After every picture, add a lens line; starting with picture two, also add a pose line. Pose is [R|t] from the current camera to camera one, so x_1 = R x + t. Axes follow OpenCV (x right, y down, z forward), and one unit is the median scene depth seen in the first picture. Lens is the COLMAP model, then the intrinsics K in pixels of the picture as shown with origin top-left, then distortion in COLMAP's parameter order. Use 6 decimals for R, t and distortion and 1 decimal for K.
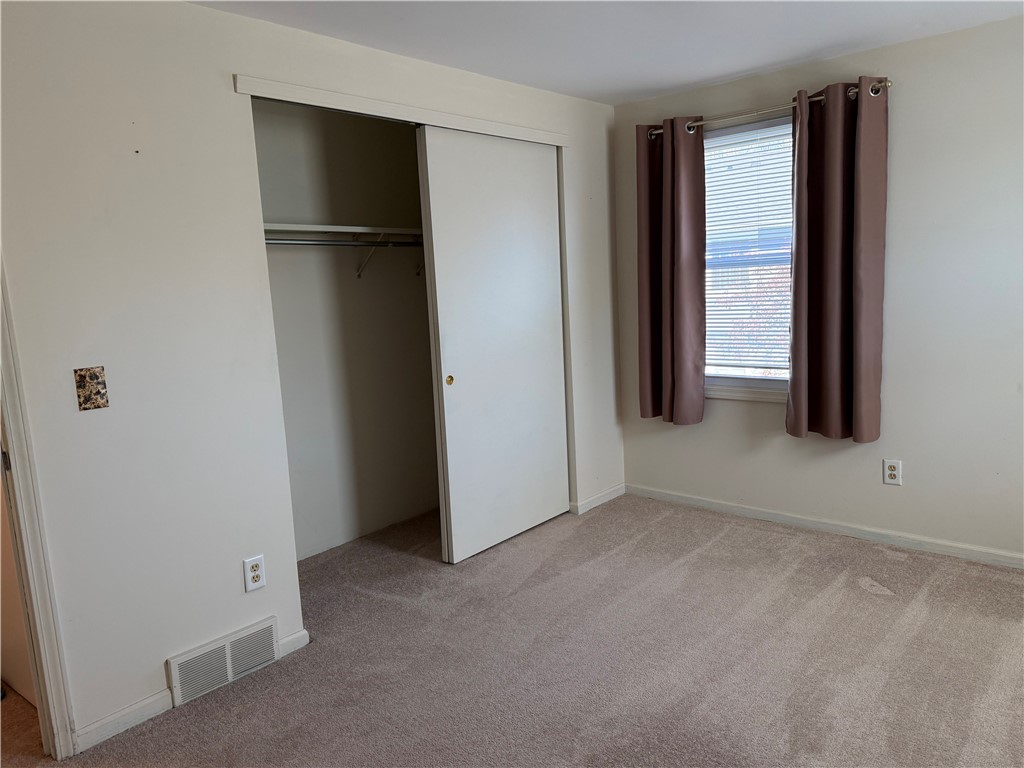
lens RADIAL K [[720.1, 0, 512.5], [0, 720.1, 382.5], [0, 0, 1]] dist [0.001379, -0.009262]
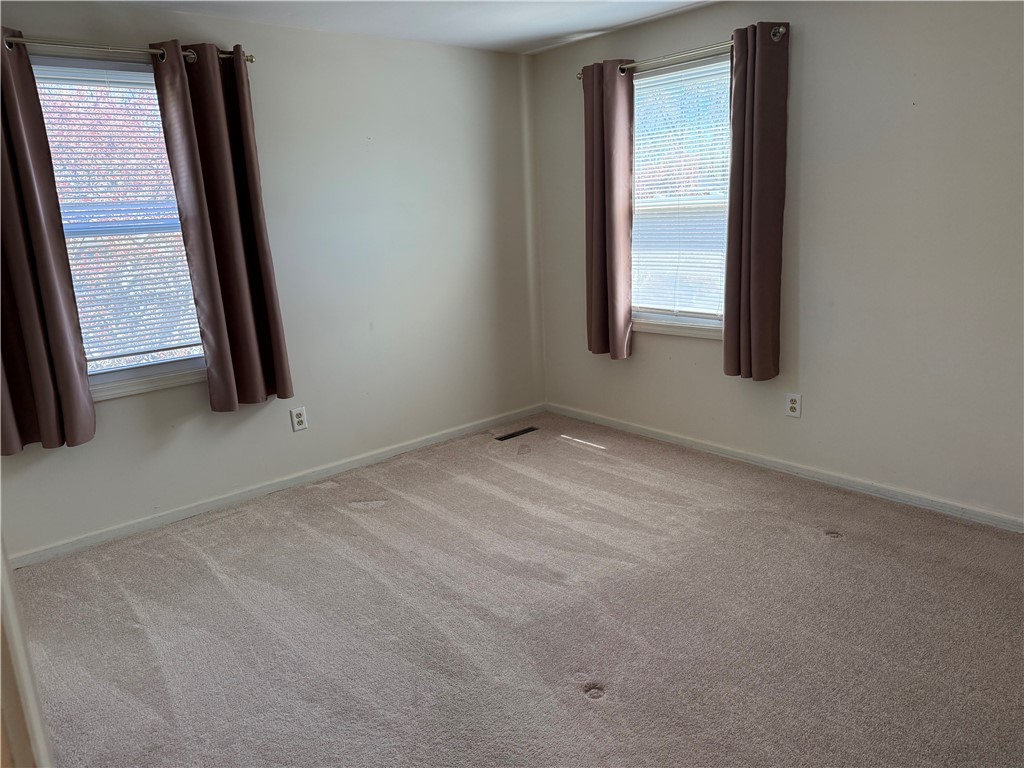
lens RADIAL K [[720.1, 0, 512.5], [0, 720.1, 382.5], [0, 0, 1]] dist [0.001379, -0.009262]
pose [[0.102275, -0.181477, 0.978062, -0.521747], [0.183608, 0.969769, 0.160739, -0.049500], [-0.977665, 0.163140, 0.132504, 0.514365]]
